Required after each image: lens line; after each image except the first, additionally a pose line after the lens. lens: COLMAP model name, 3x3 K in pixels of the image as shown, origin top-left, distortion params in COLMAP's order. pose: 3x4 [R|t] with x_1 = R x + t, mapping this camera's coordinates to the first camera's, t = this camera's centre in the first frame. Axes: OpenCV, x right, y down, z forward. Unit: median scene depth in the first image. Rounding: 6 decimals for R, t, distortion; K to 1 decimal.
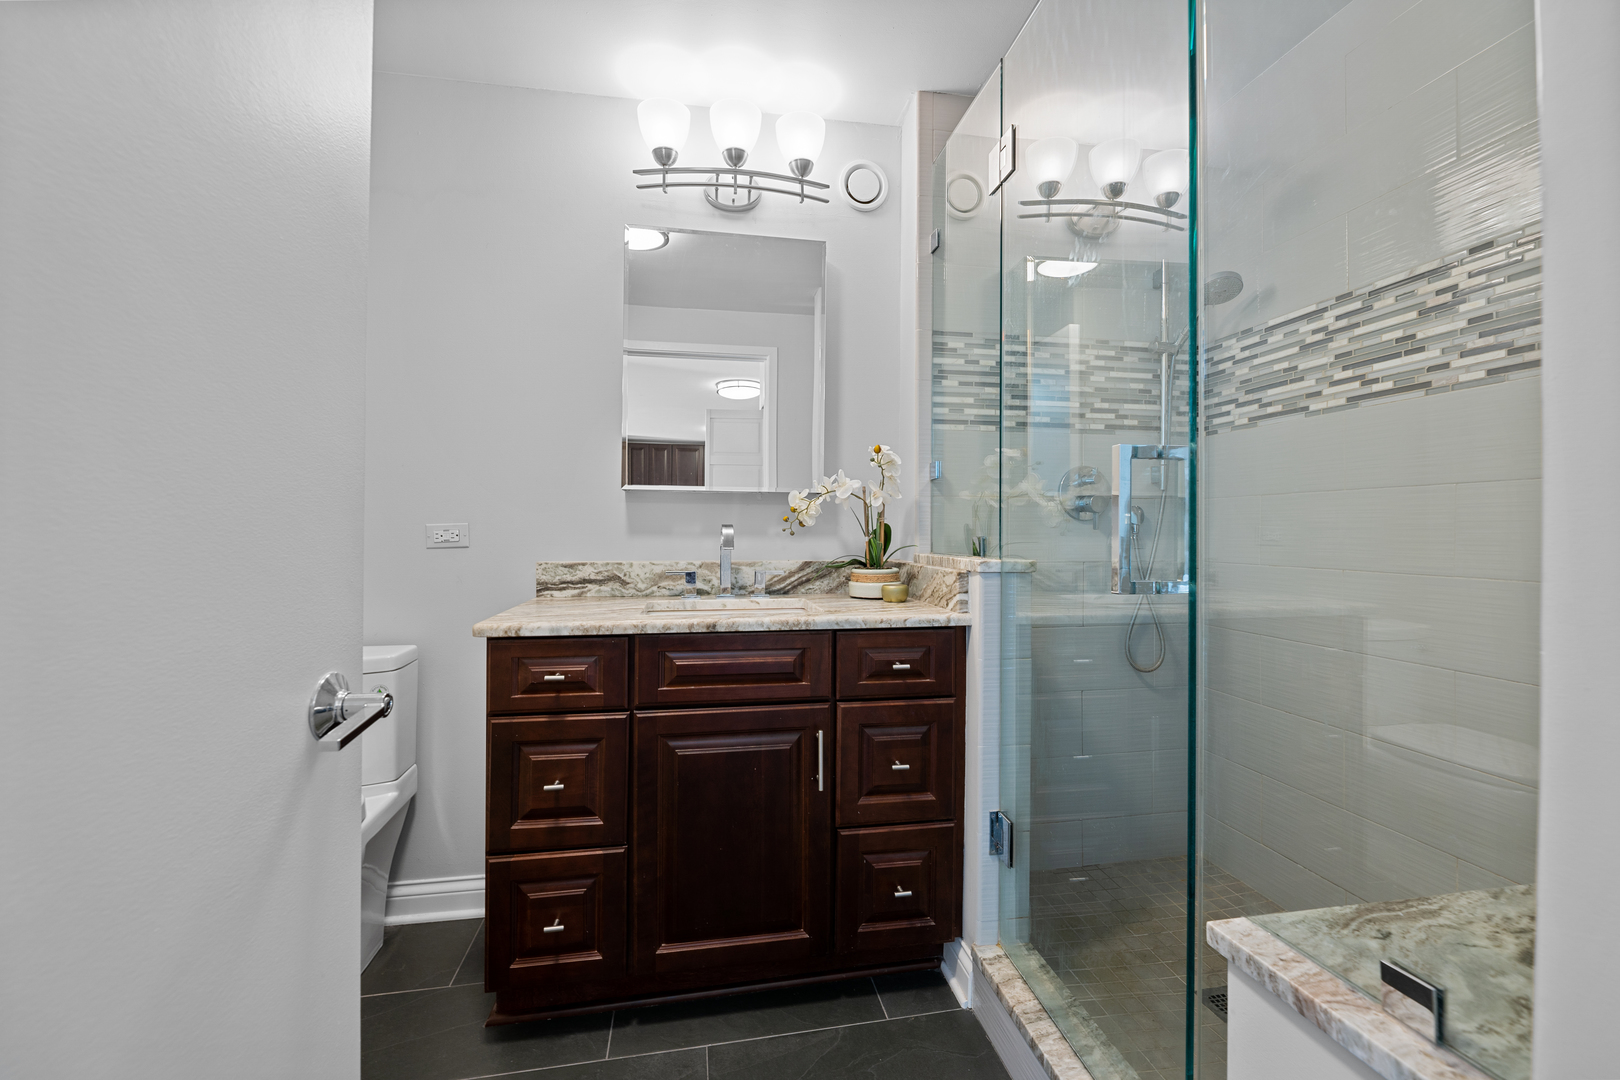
lens RADIAL K [[671.8, 0, 815.7], [0, 671.8, 541.6], [0, 0, 1]] dist [0.000727, -0.004538]
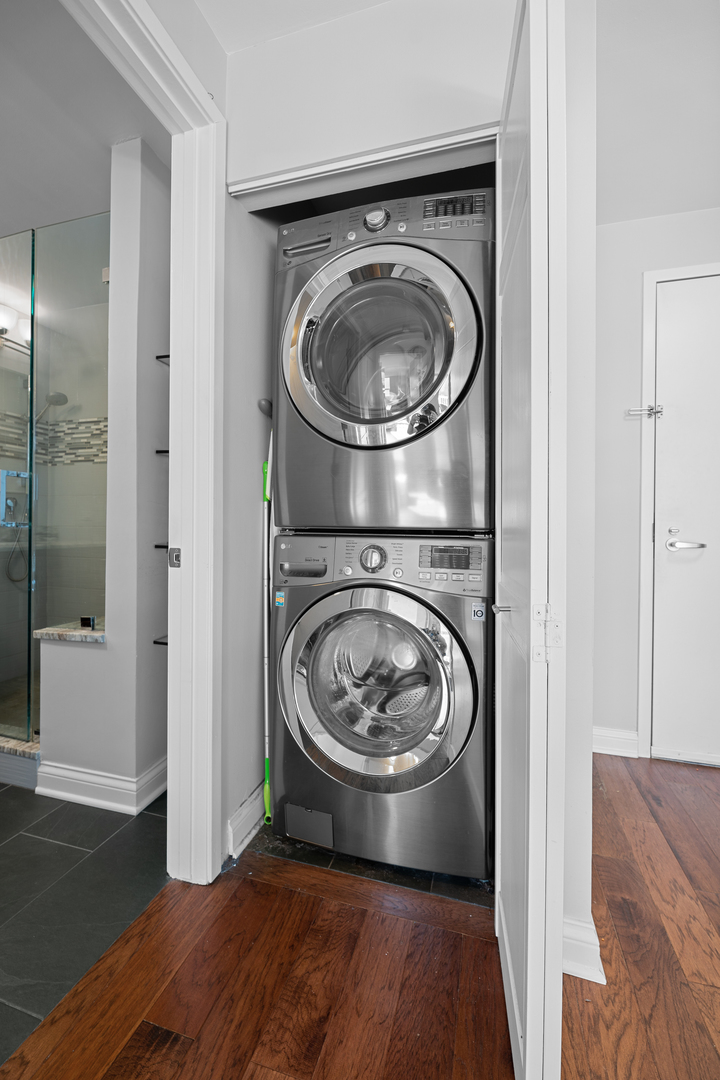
lens RADIAL K [[447.9, 0, 360.1], [0, 447.9, 525.2], [0, 0, 1]] dist [0.000727, -0.004538]
pose [[0.458507, 0.006788, 0.888665, -0.229724], [0.002993, 0.999953, -0.009182, 0.045808], [-0.888686, 0.006870, 0.458465, -0.527759]]
